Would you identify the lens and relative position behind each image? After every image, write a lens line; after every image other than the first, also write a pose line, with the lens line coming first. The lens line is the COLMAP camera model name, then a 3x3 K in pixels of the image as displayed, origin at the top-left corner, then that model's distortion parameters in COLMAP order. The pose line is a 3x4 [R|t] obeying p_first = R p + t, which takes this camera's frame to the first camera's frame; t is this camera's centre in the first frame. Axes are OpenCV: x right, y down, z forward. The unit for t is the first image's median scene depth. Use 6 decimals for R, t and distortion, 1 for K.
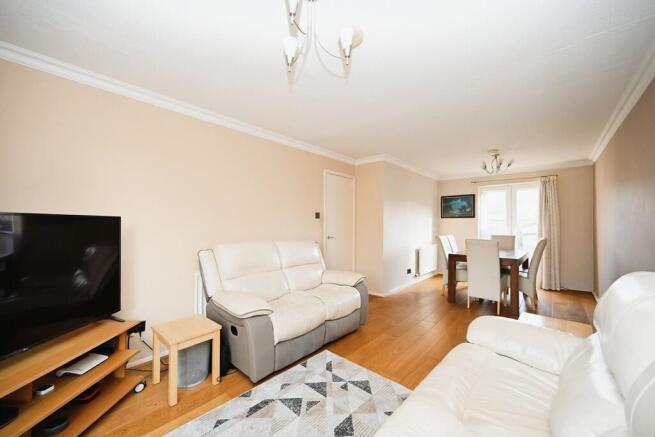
lens RADIAL K [[256.1, 0, 327.2], [0, 256.1, 218.7], [0, 0, 1]] dist [-0.004154, -0.000418]
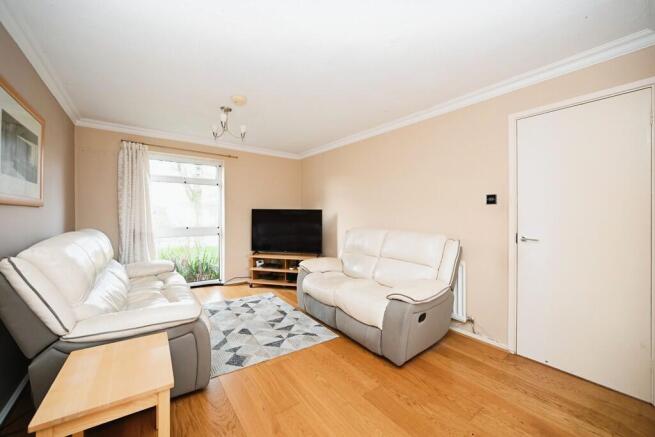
lens RADIAL K [[256.1, 0, 326.9], [0, 256.1, 216.4], [0, 0, 1]] dist [-0.004154, -0.000418]
pose [[-0.213069, -0.002126, -0.977035, 1.094552], [0.004137, 0.999987, -0.003078, 0.047523], [0.977028, -0.004697, -0.213058, 1.292143]]
